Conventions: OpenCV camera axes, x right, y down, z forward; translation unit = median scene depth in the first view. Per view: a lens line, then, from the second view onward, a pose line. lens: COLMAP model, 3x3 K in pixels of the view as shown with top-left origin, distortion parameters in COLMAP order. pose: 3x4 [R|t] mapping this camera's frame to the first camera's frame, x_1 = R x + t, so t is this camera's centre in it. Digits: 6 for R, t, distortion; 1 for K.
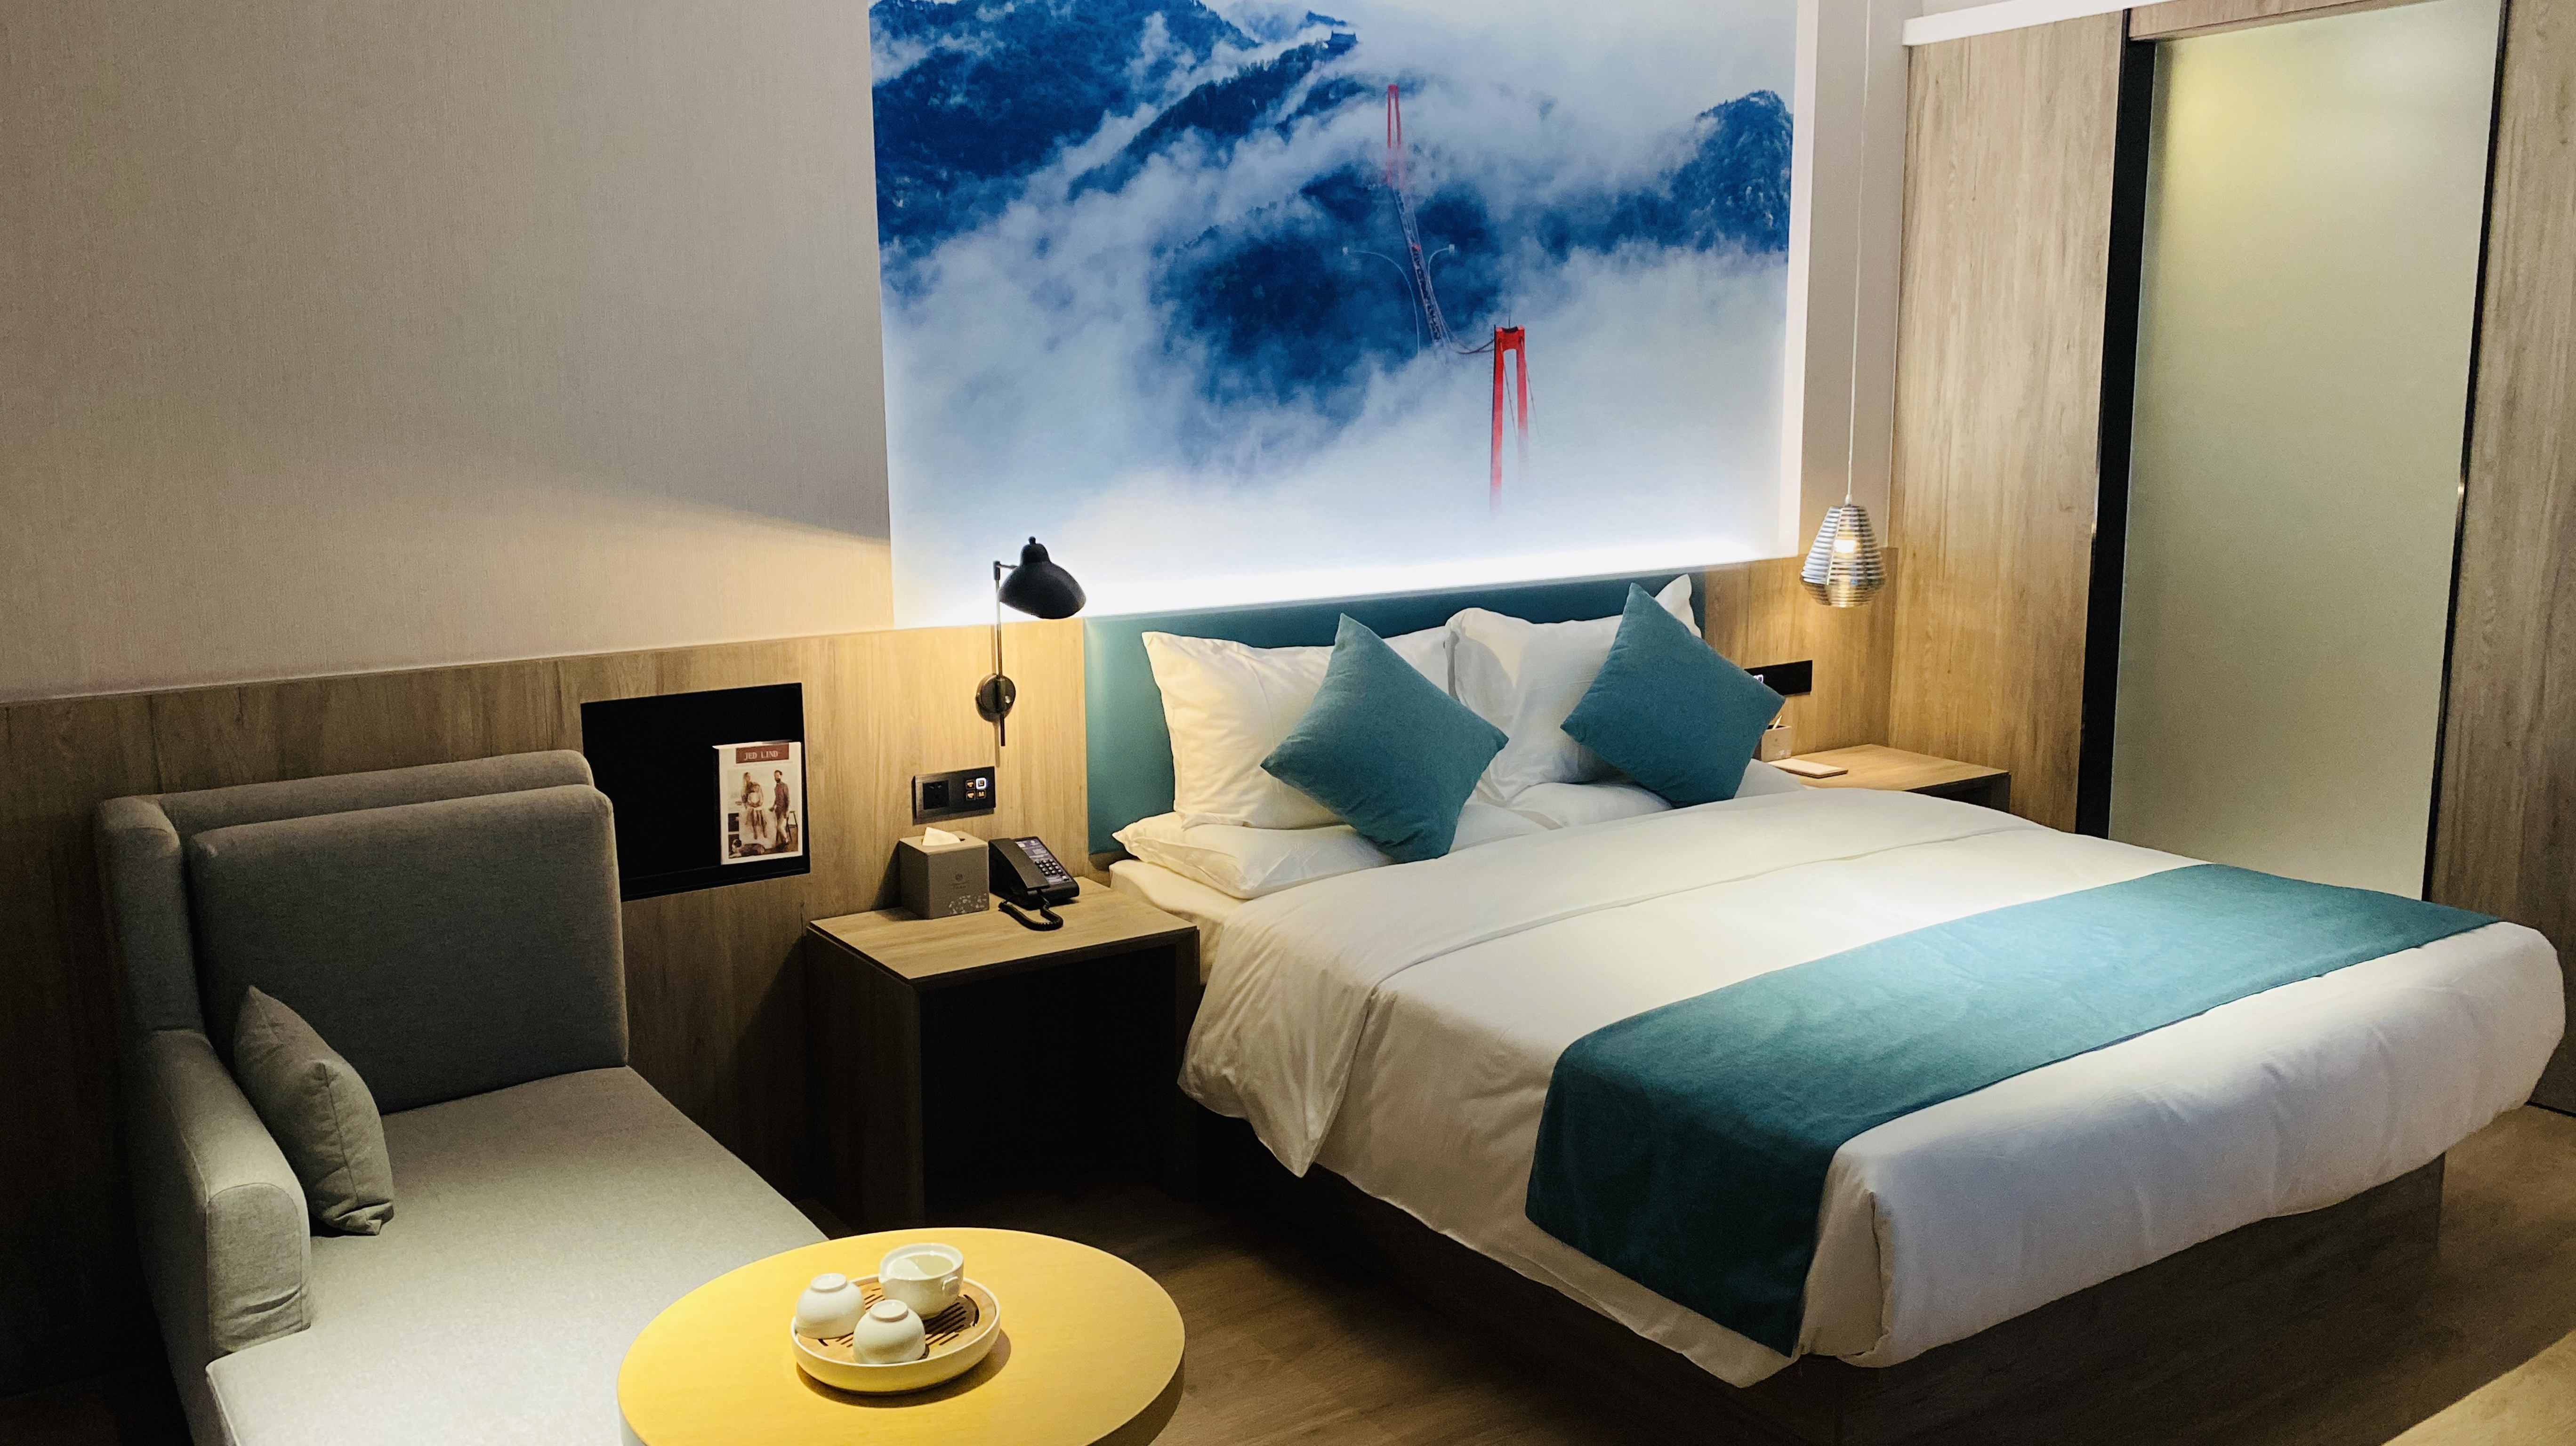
lens RADIAL K [[2046.8, 0, 1288.0], [0, 2046.8, 723.0], [0, 0, 1]] dist [0.004393, 0.000442]
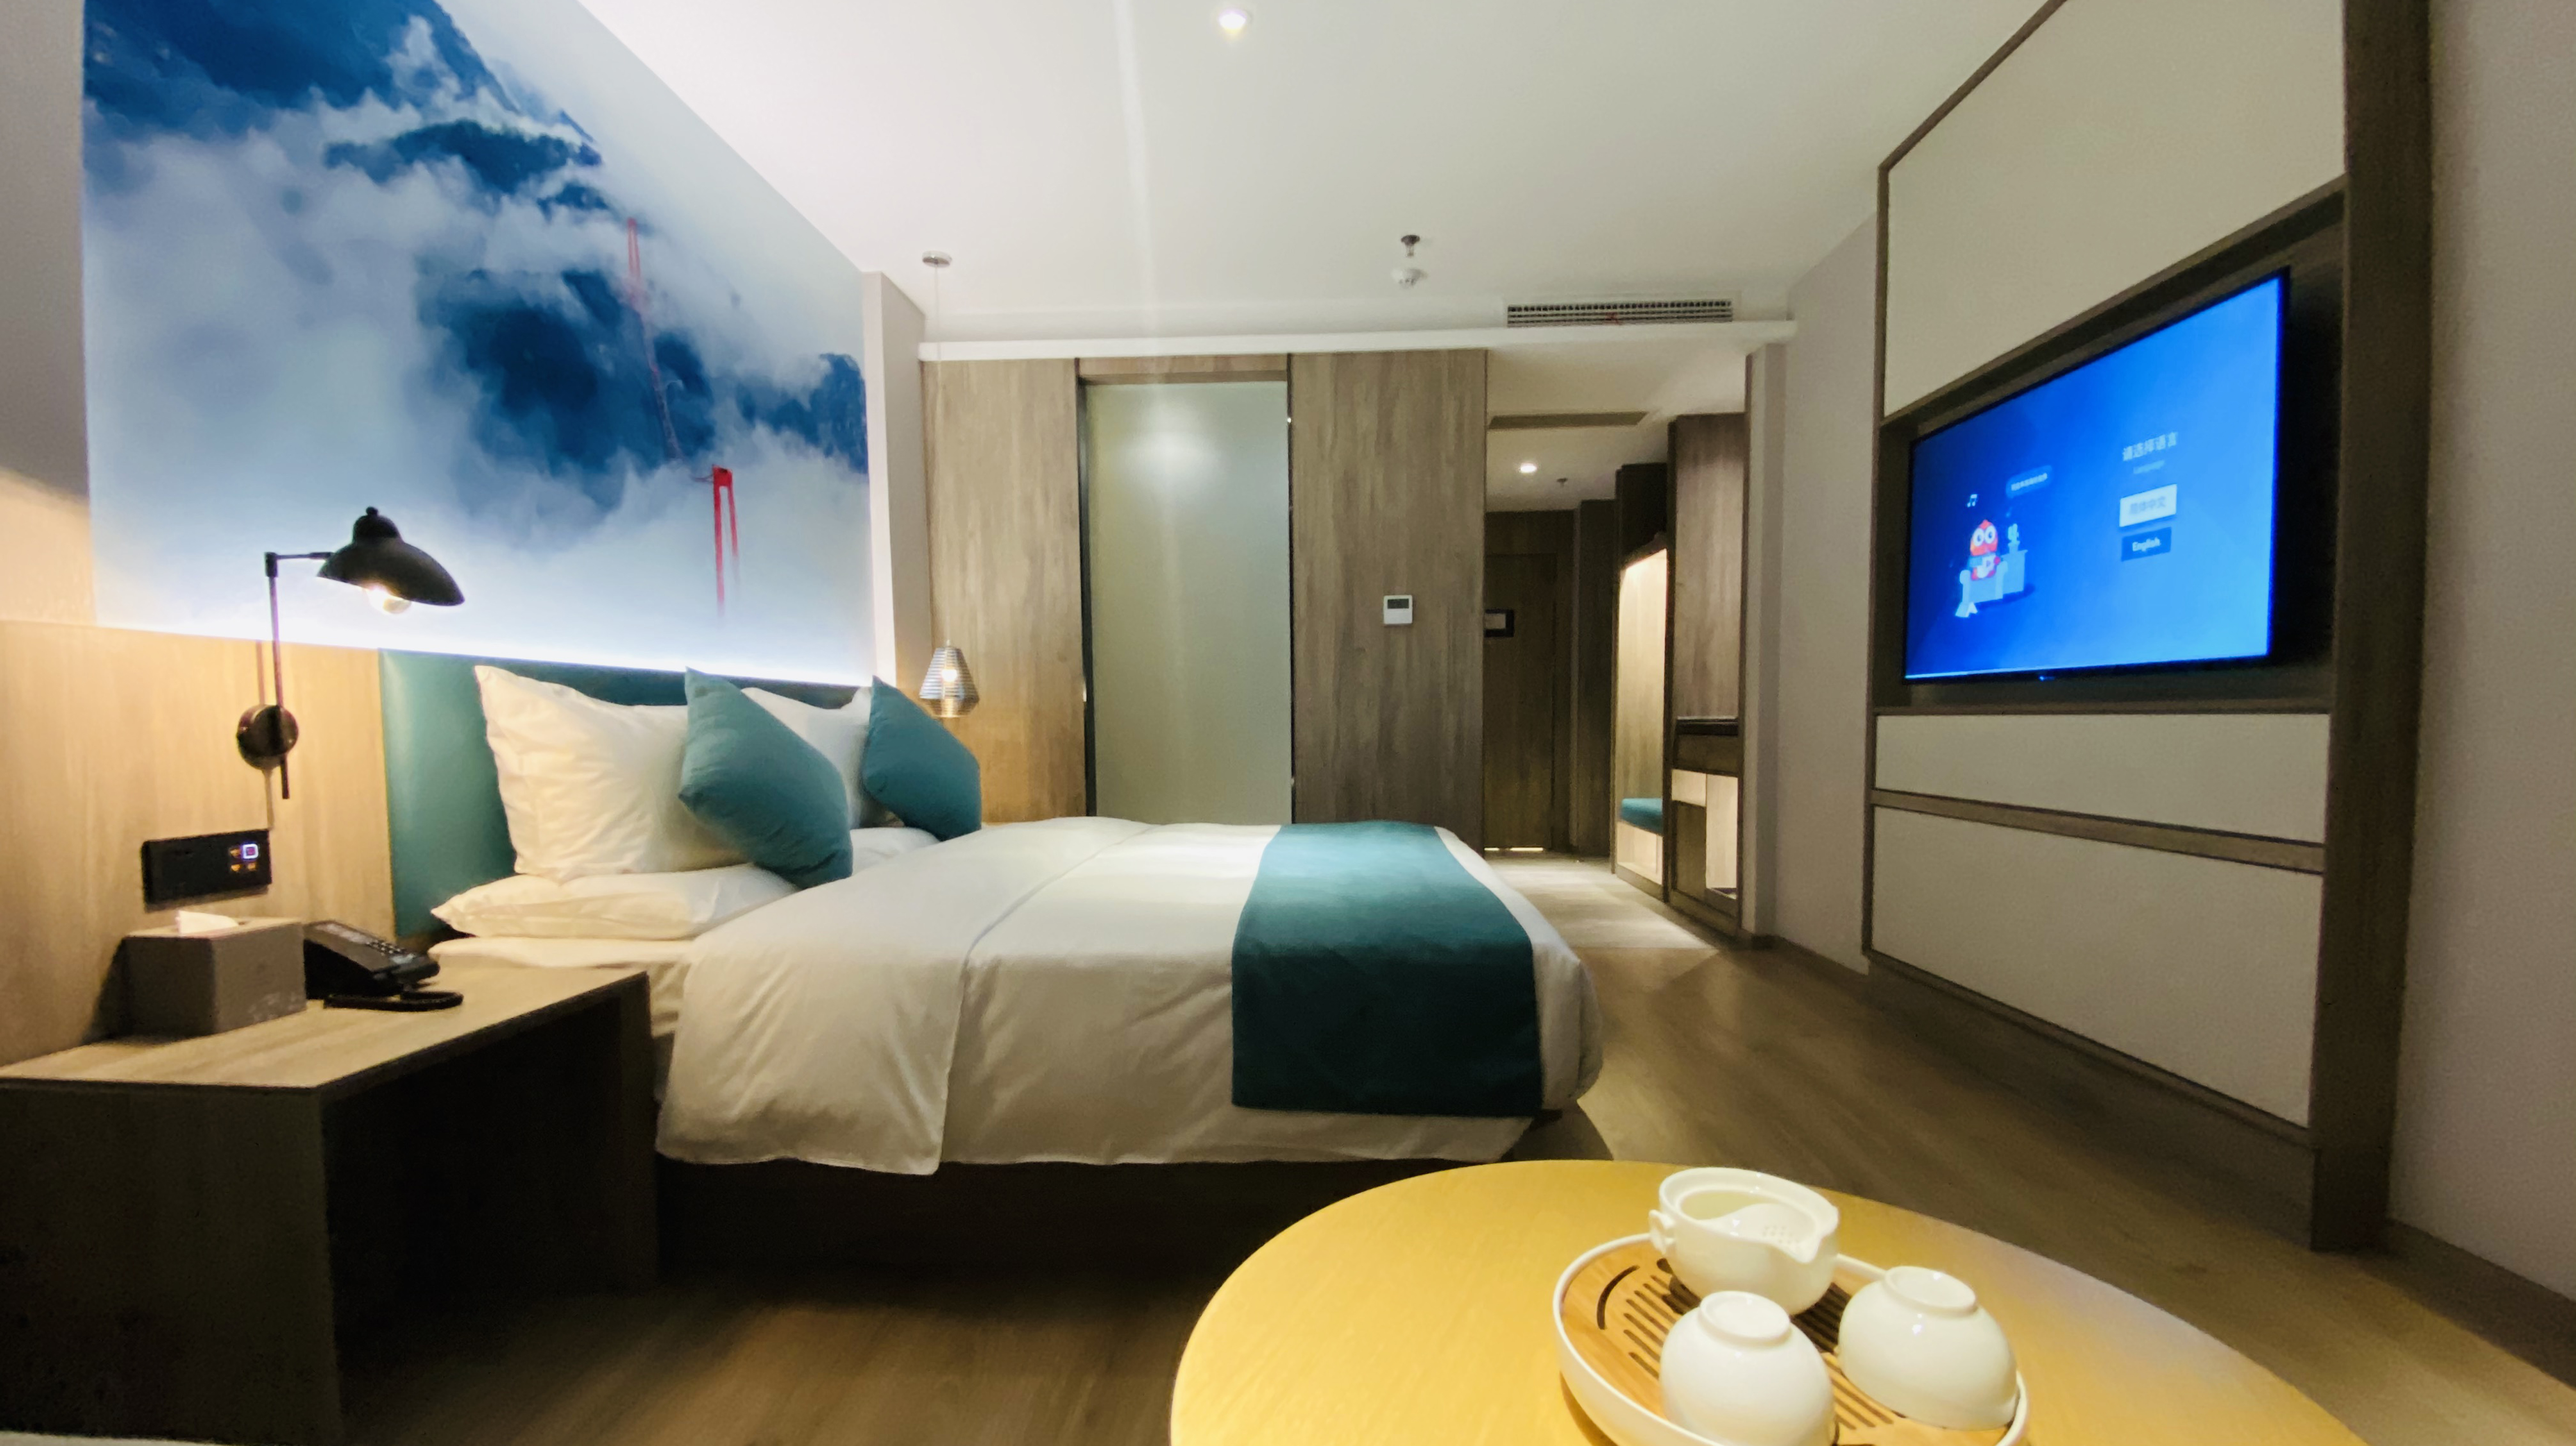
lens RADIAL K [[1062.9, 0, 1294.2], [0, 1062.9, 790.5], [0, 0, 1]] dist [-0.000437, -0.013135]
pose [[0.577545, -0.041401, 0.815309, -0.228883], [0.150858, 0.986925, -0.056749, 0.082279], [-0.802299, 0.155771, 0.576239, 0.454470]]
